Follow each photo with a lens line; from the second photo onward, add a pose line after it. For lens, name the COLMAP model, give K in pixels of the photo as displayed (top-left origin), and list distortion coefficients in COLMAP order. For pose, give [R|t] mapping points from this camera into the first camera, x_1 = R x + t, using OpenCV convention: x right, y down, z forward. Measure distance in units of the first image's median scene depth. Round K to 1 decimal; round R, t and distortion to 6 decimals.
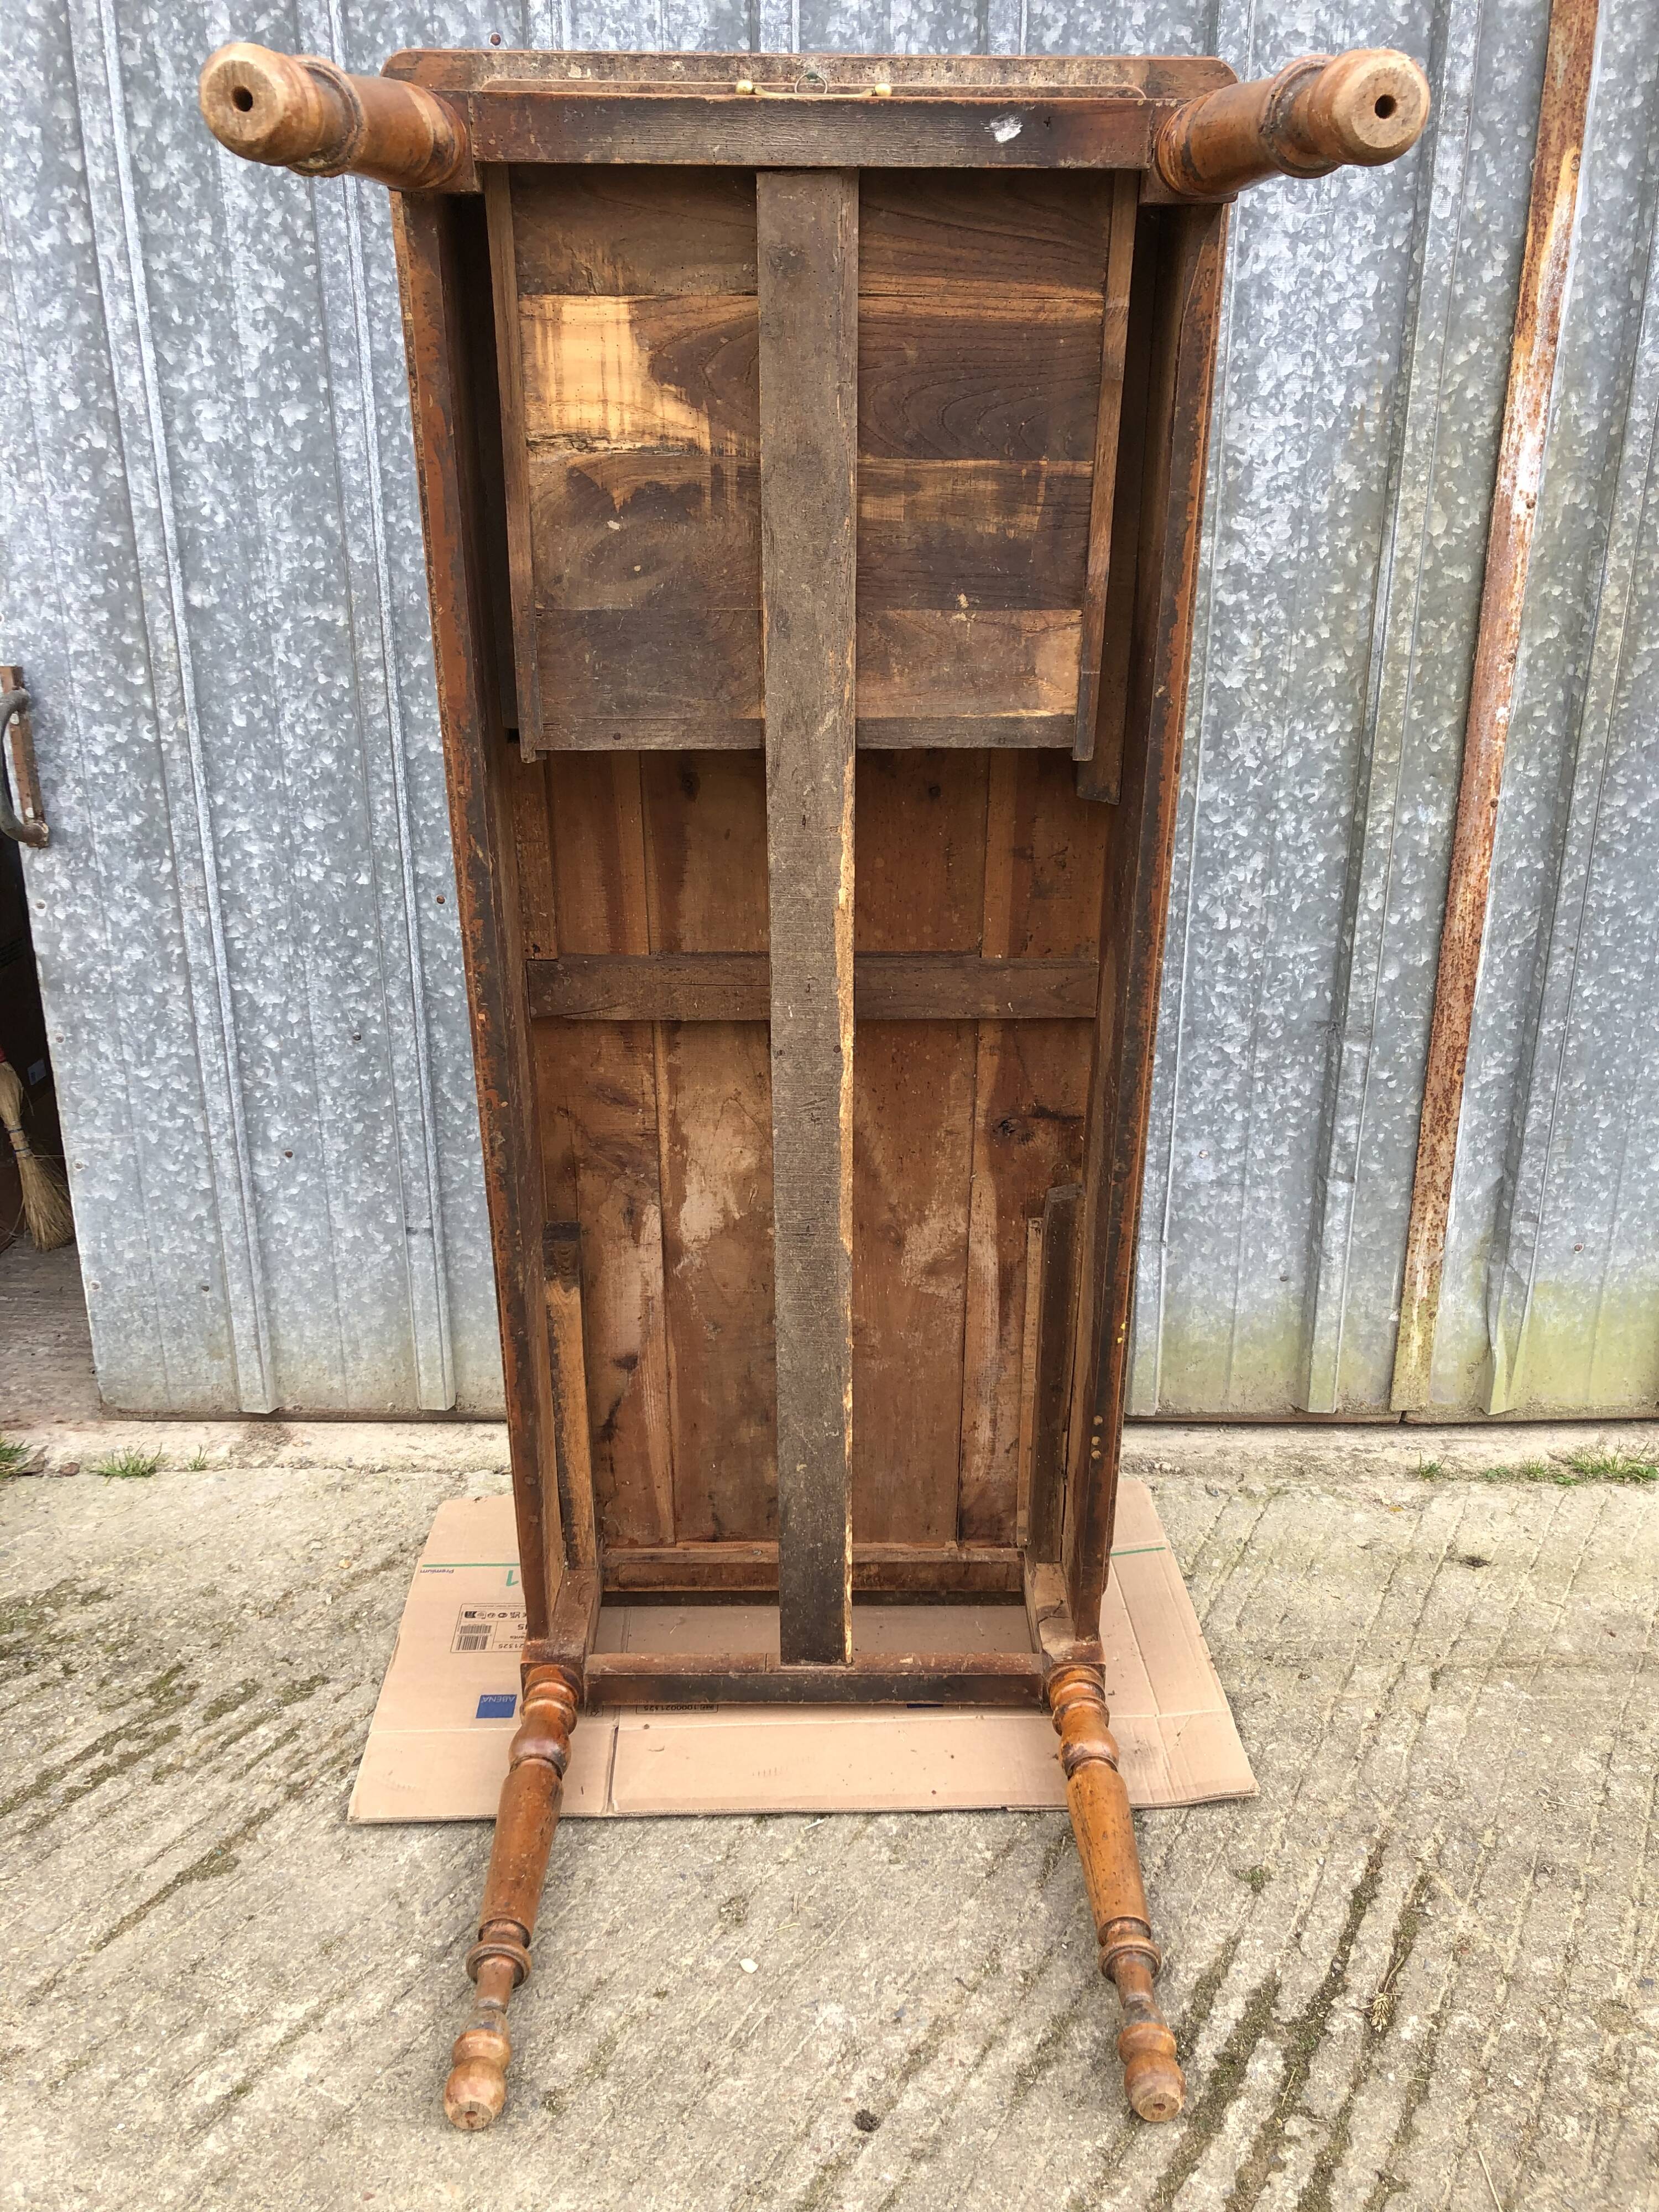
lens RADIAL K [[1812.6, 0, 829.1], [0, 1812.6, 1101.7], [0, 0, 1]] dist [-0.000042, 0.026795]
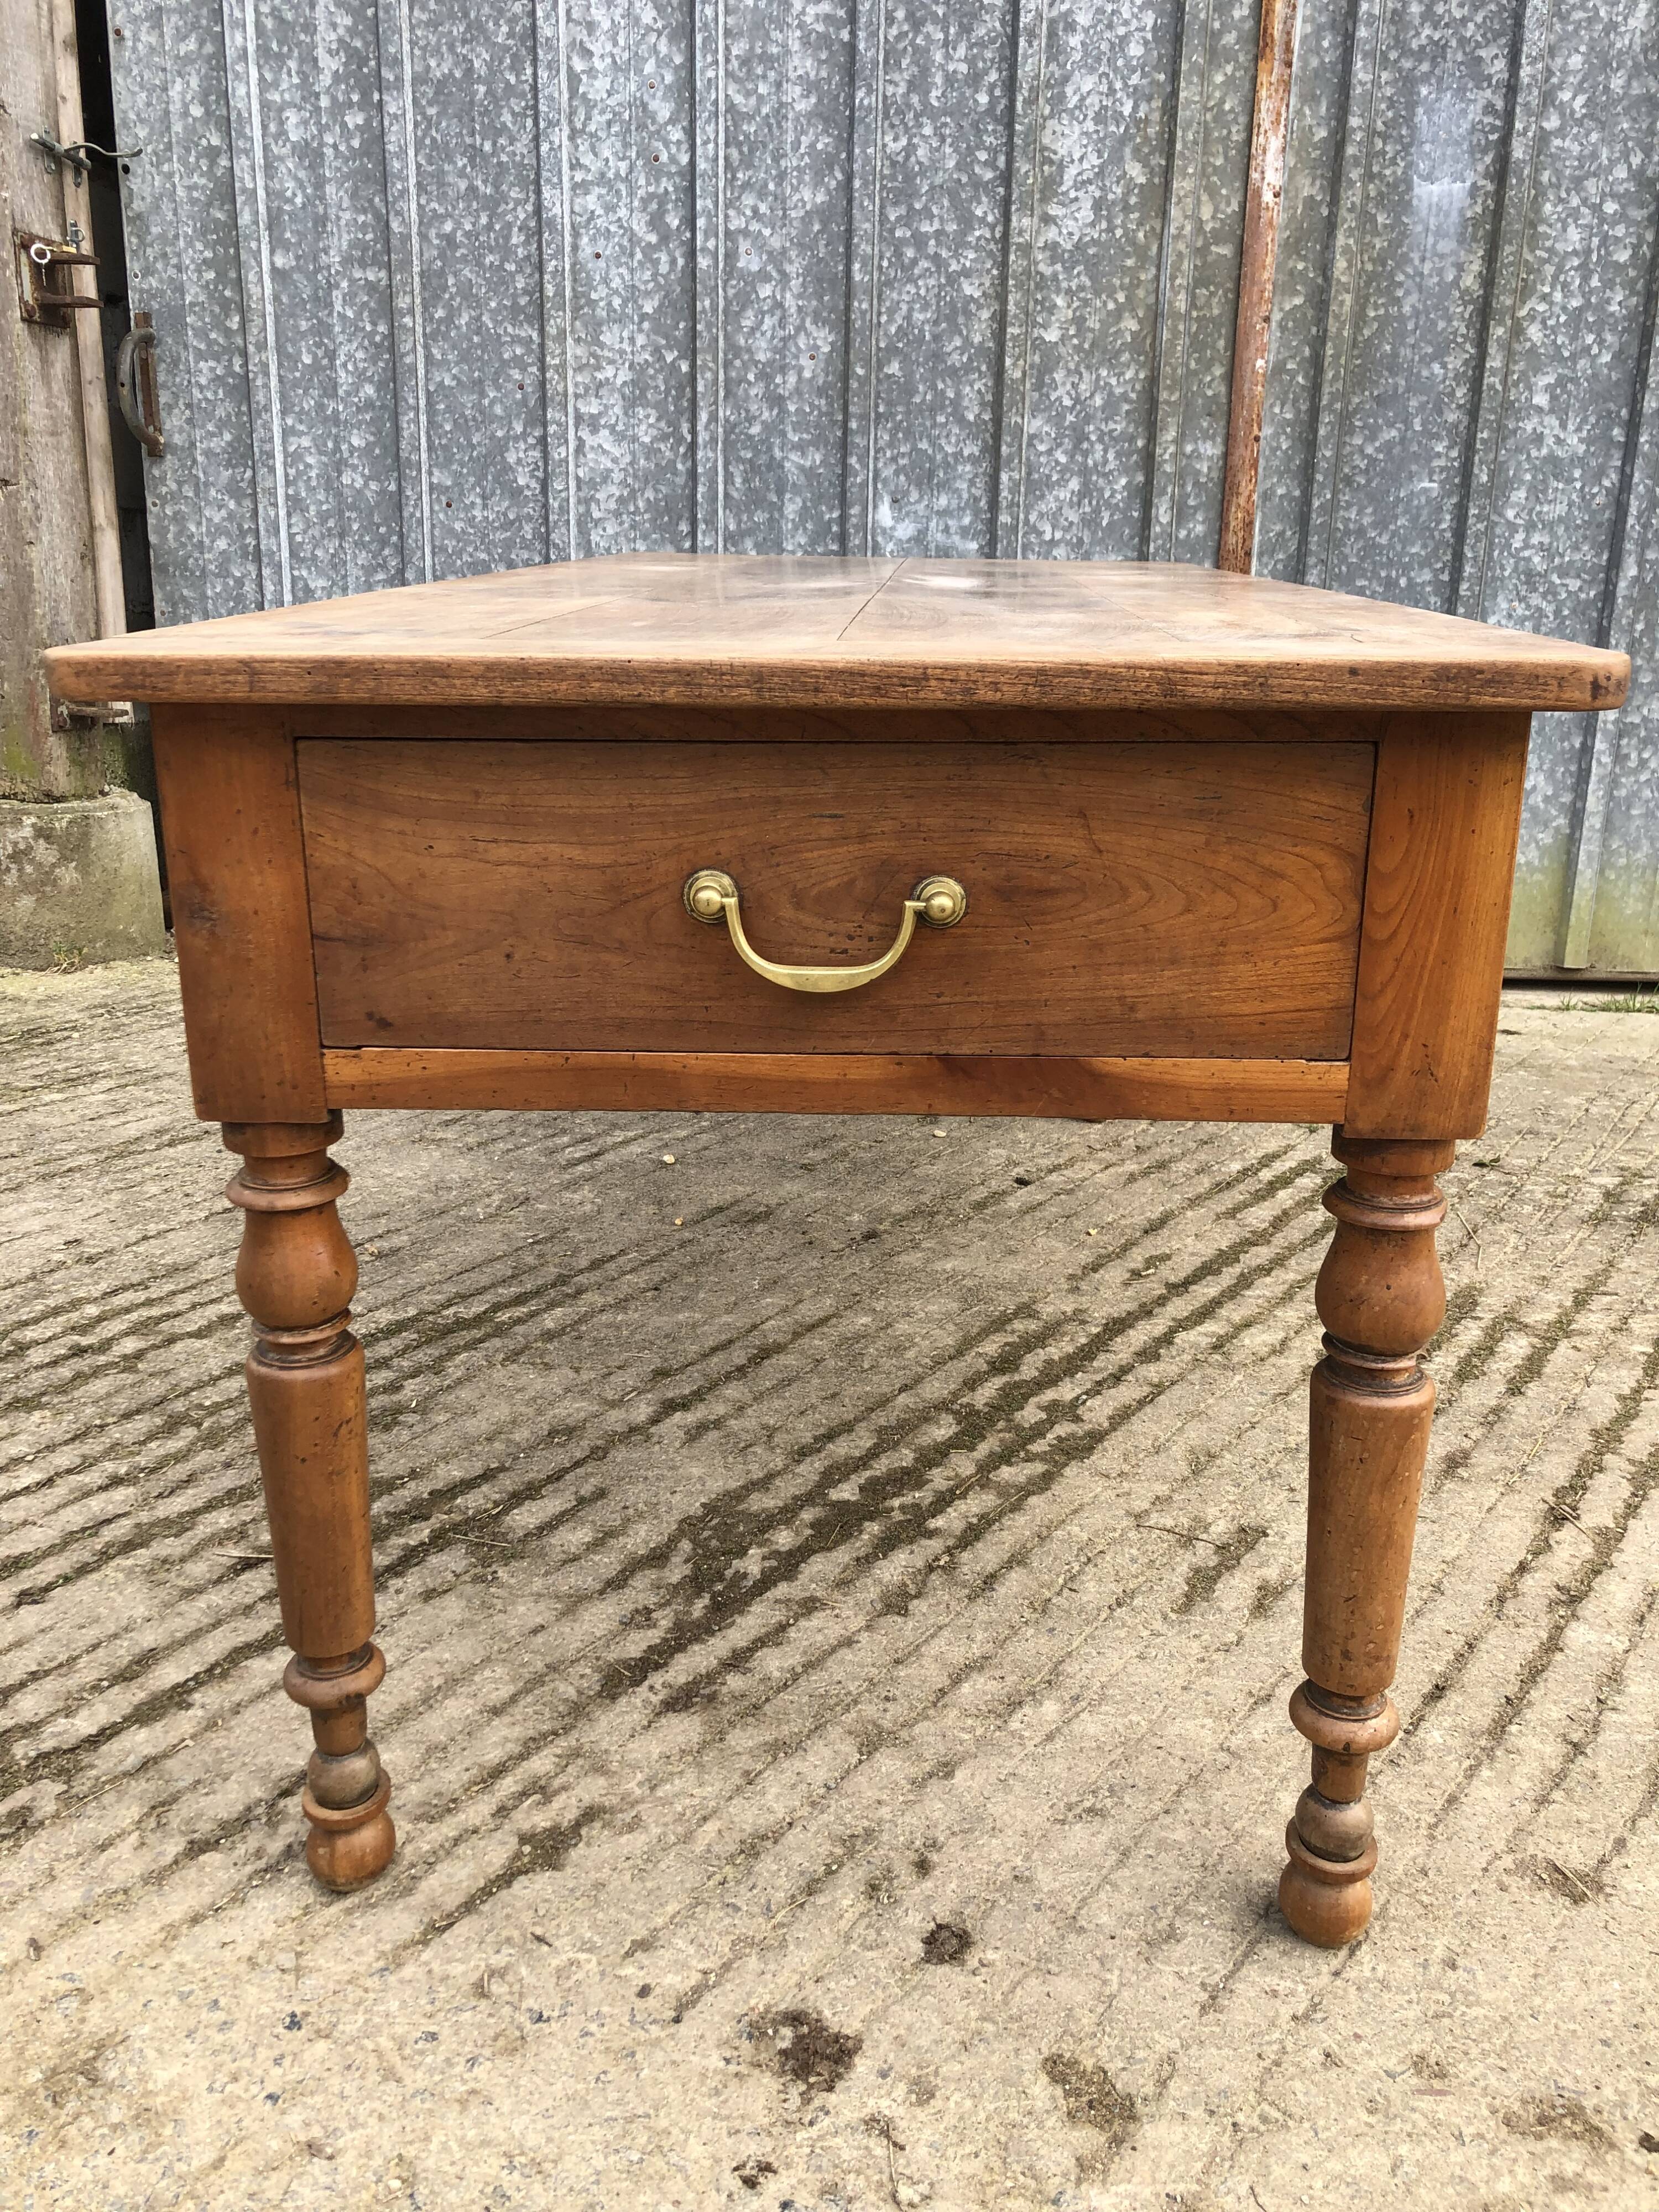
lens RADIAL K [[1812.6, 0, 829.3], [0, 1812.6, 1089.5], [0, 0, 1]] dist [-0.000042, 0.026795]
pose [[0.996856, 0.040713, -0.067968, 0.167983], [-0.044599, 0.997396, -0.056672, 0.376655], [0.065484, 0.059526, 0.996077, -0.269584]]
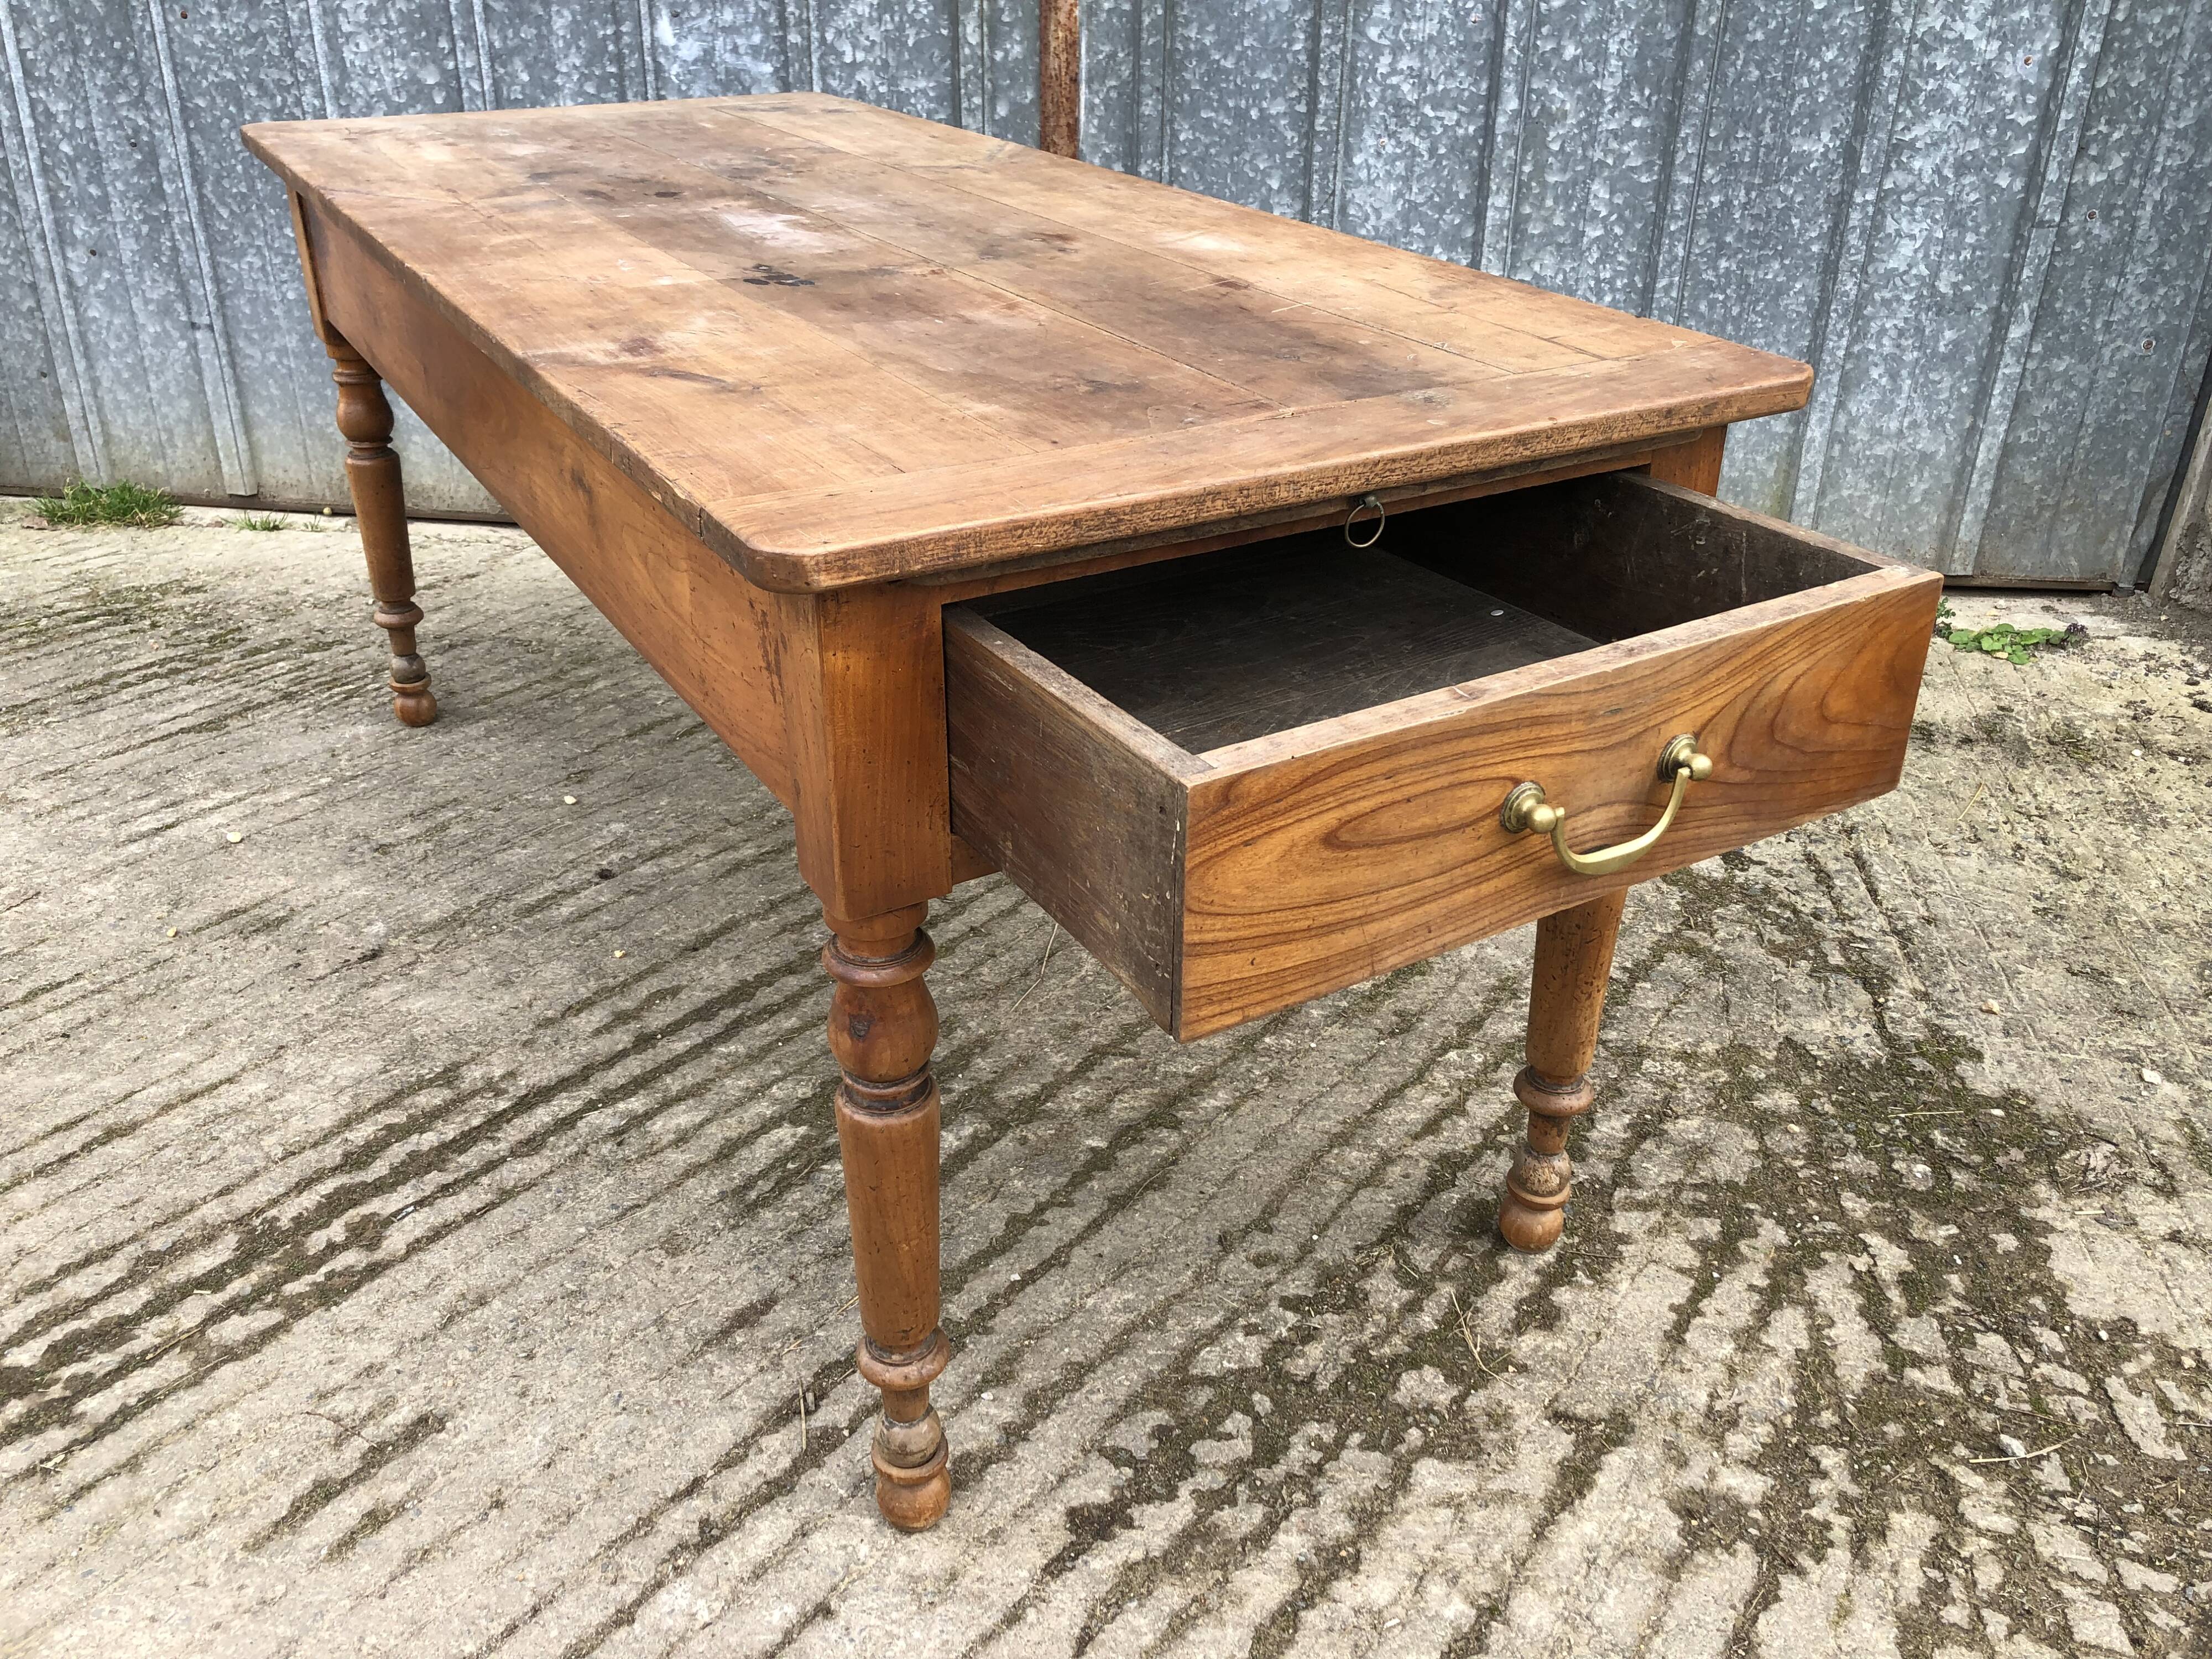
lens RADIAL K [[1812.6, 0, 1099.2], [0, 1812.6, 801.9], [0, 0, 1]] dist [-0.000042, 0.026795]
pose [[0.992128, 0.067898, -0.105222, 0.524188], [-0.055733, 0.991856, 0.114526, 0.222530], [0.112141, -0.107760, 0.987832, -0.137338]]
